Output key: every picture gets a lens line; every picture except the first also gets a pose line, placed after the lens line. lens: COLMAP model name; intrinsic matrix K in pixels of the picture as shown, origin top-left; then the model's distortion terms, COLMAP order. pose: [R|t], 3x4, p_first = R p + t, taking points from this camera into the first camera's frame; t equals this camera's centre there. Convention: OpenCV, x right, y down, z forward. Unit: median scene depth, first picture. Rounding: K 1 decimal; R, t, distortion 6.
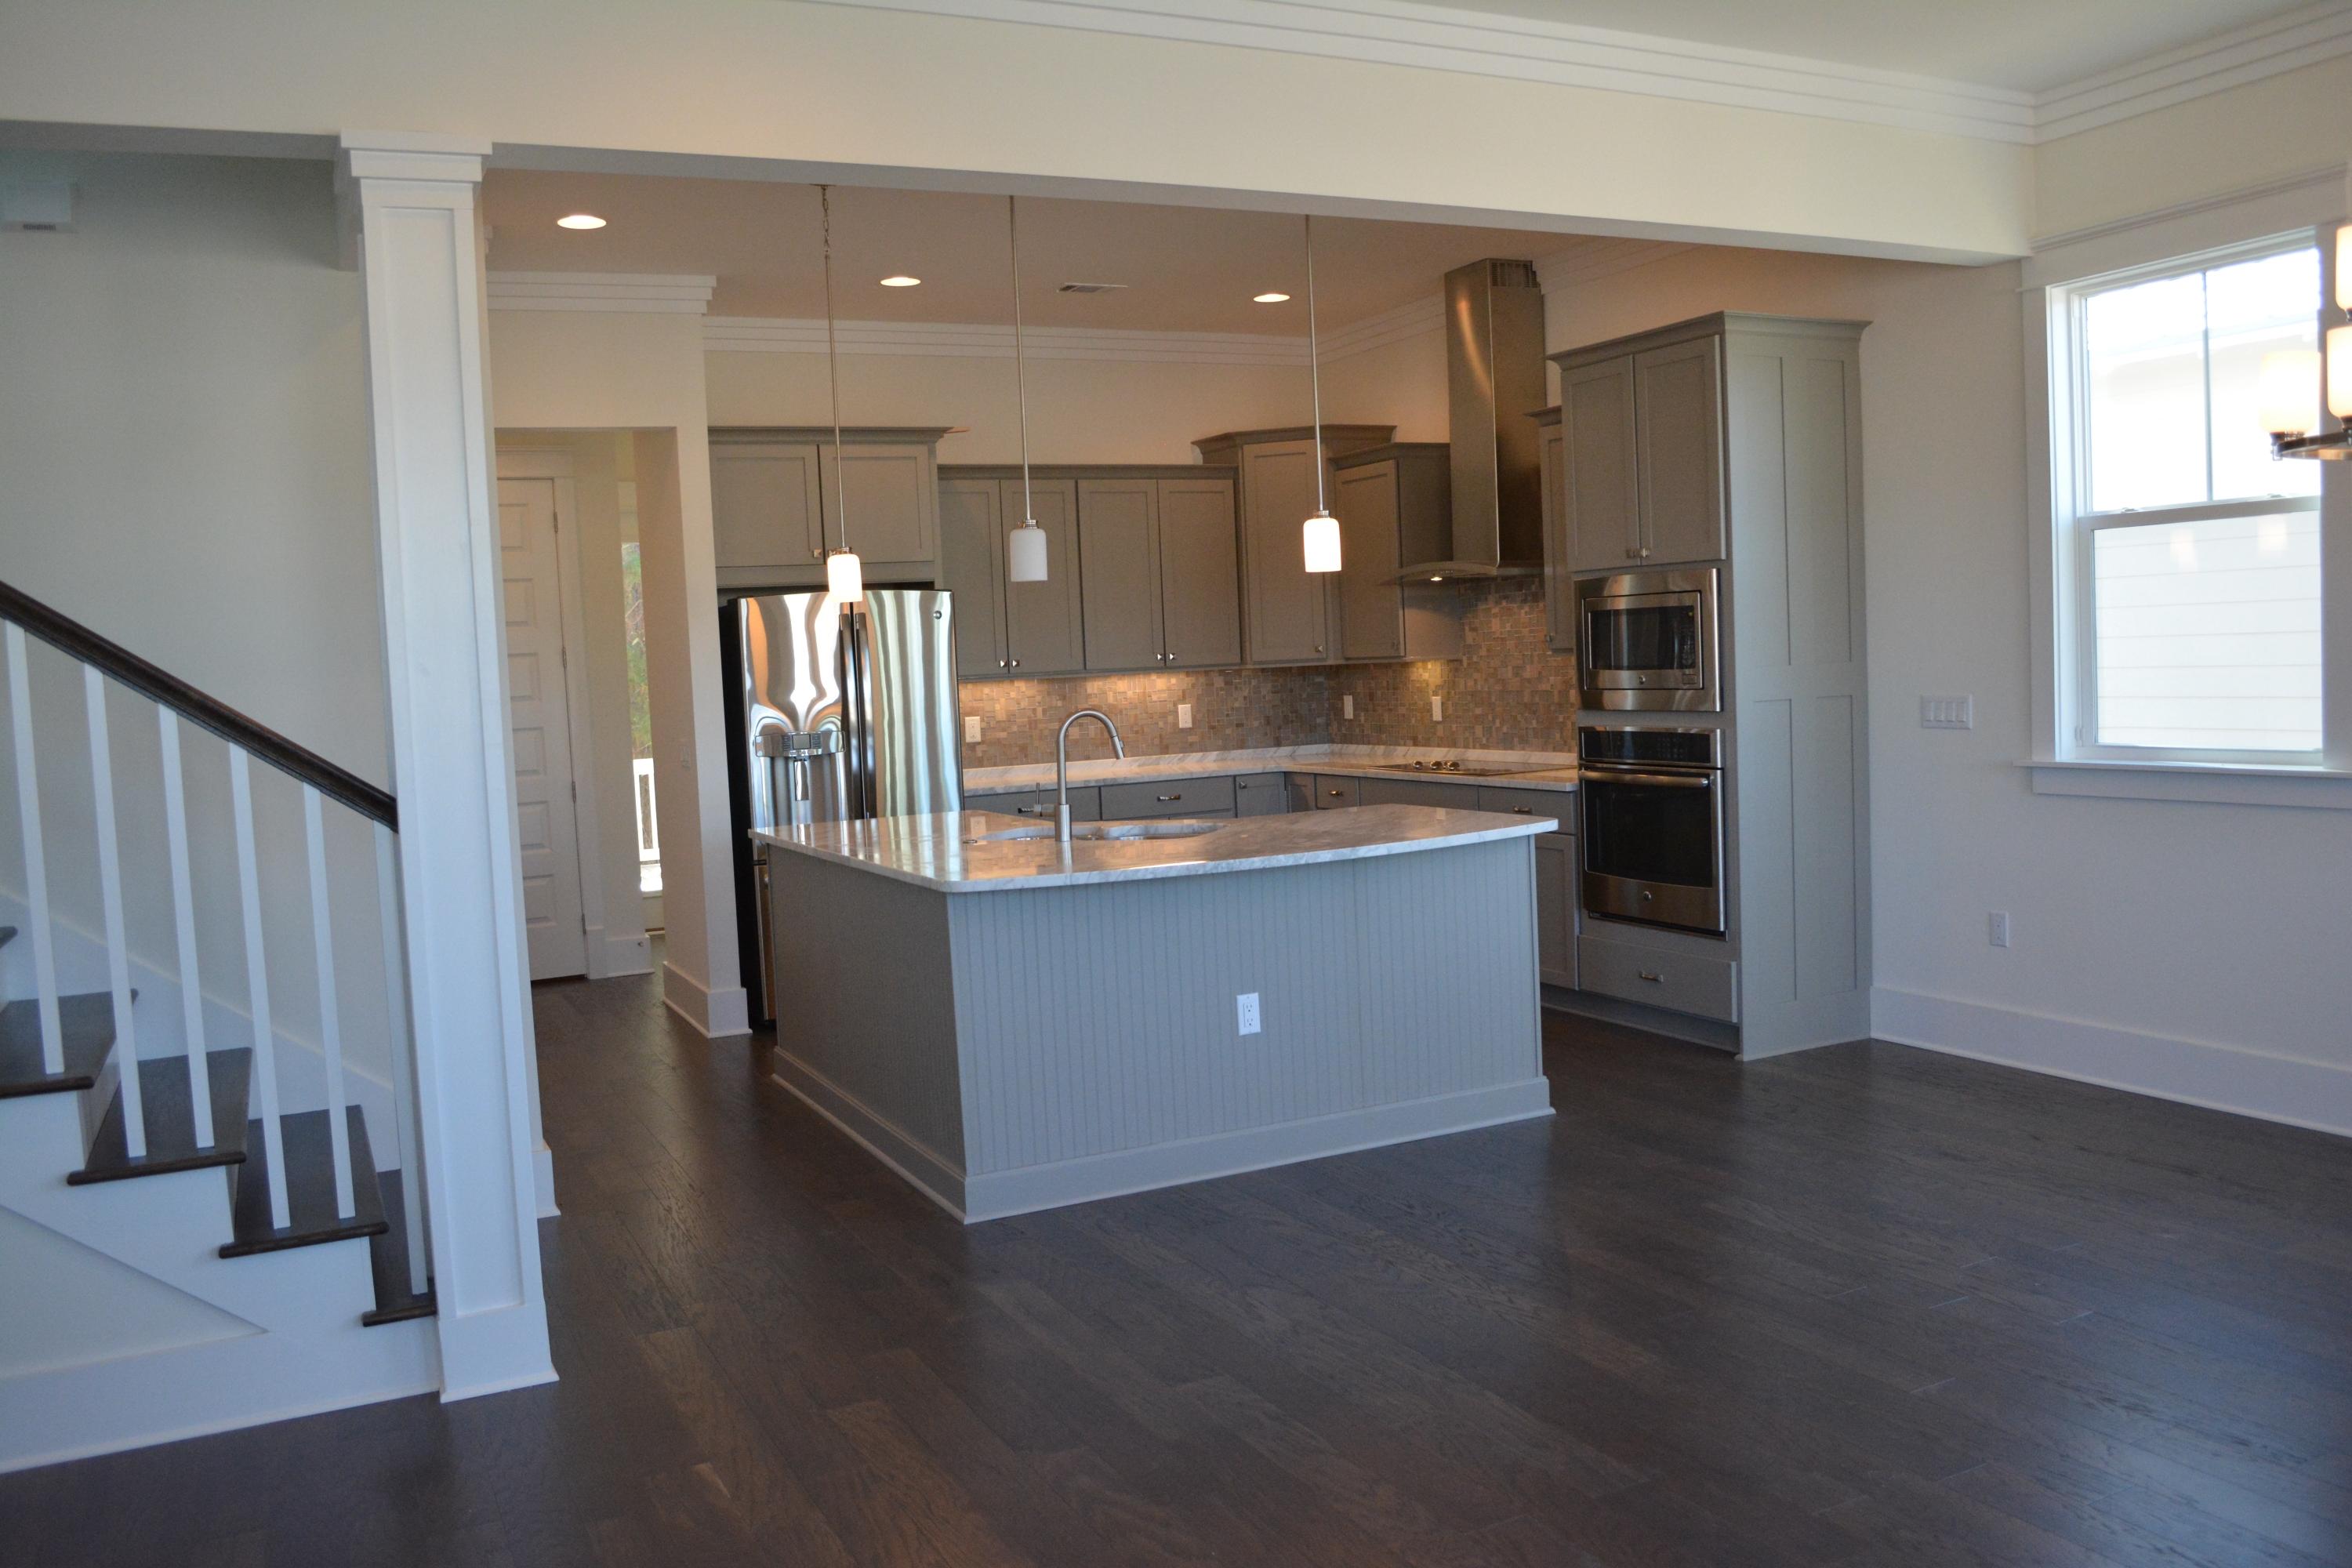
lens RADIAL K [[1859.7, 0, 1176.0], [0, 1859.7, 784.0], [0, 0, 1]] dist [-0.082573, 0.010473]
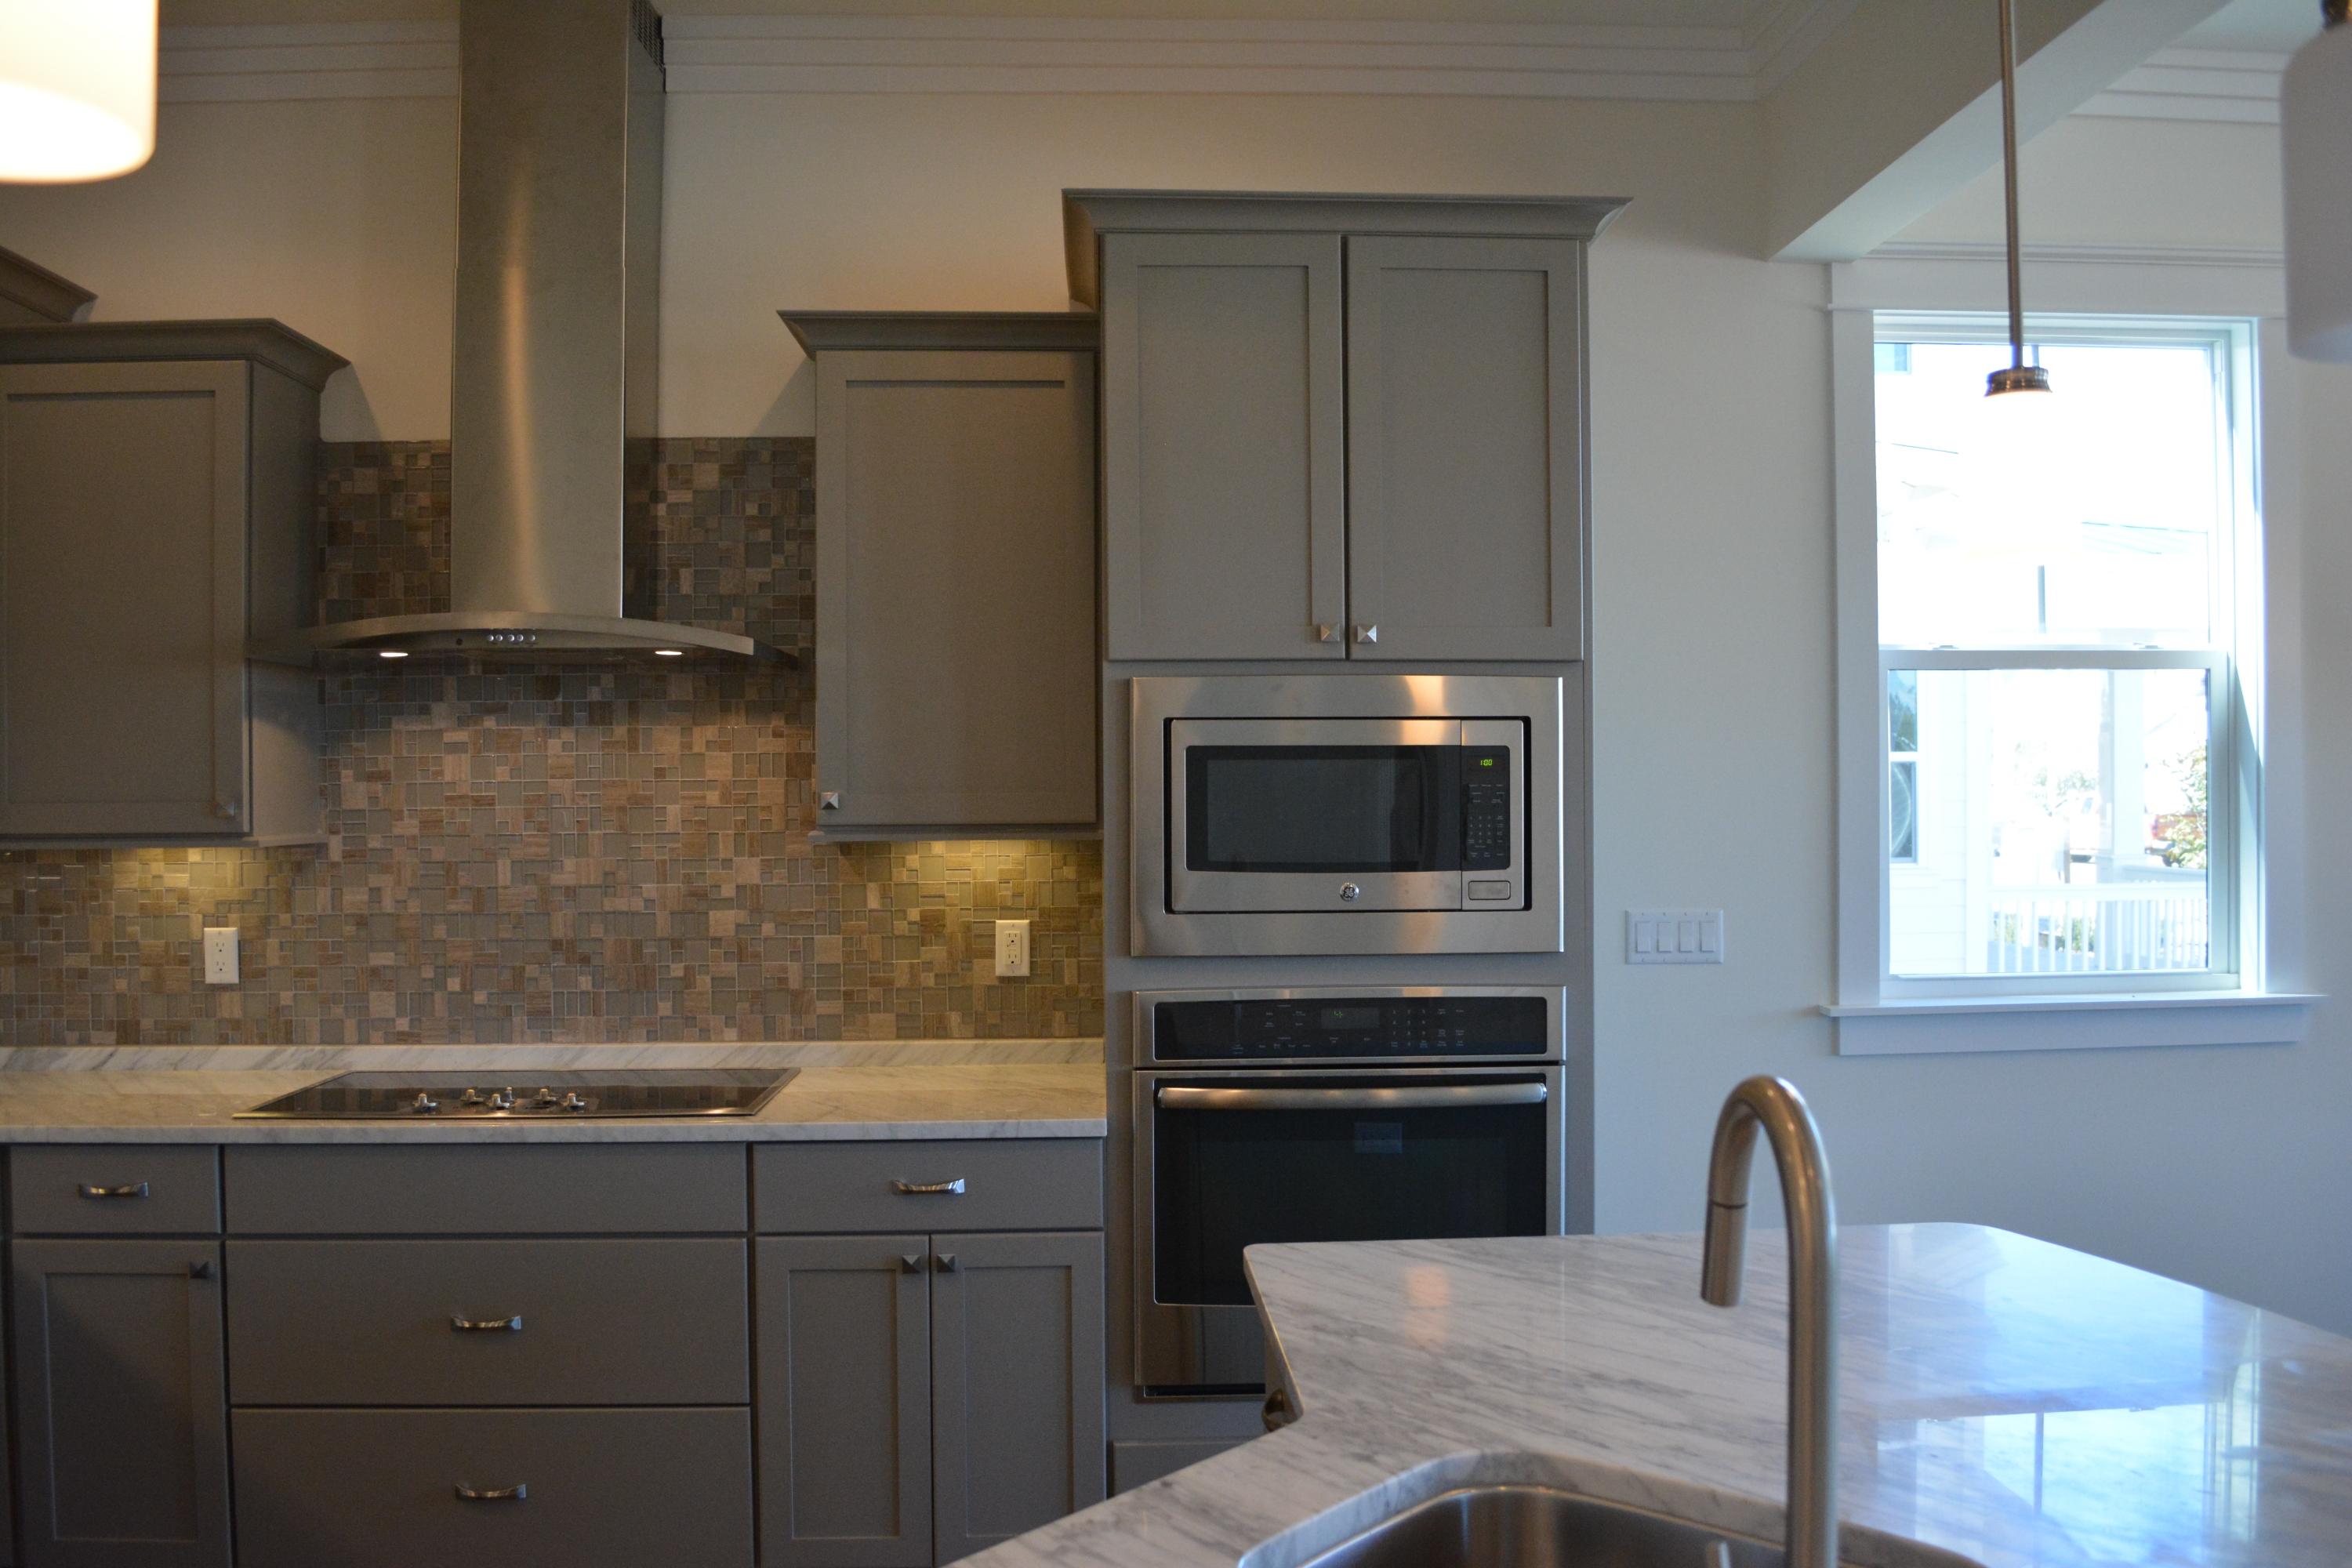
lens RADIAL K [[1859.7, 0, 1176.0], [0, 1859.7, 784.0], [0, 0, 1]] dist [-0.082573, 0.010473]
pose [[0.400900, 0.040506, 0.915226, -0.170389], [0.052352, 0.996377, -0.067030, -0.042800], [-0.914625, 0.074786, 0.397326, 0.663007]]
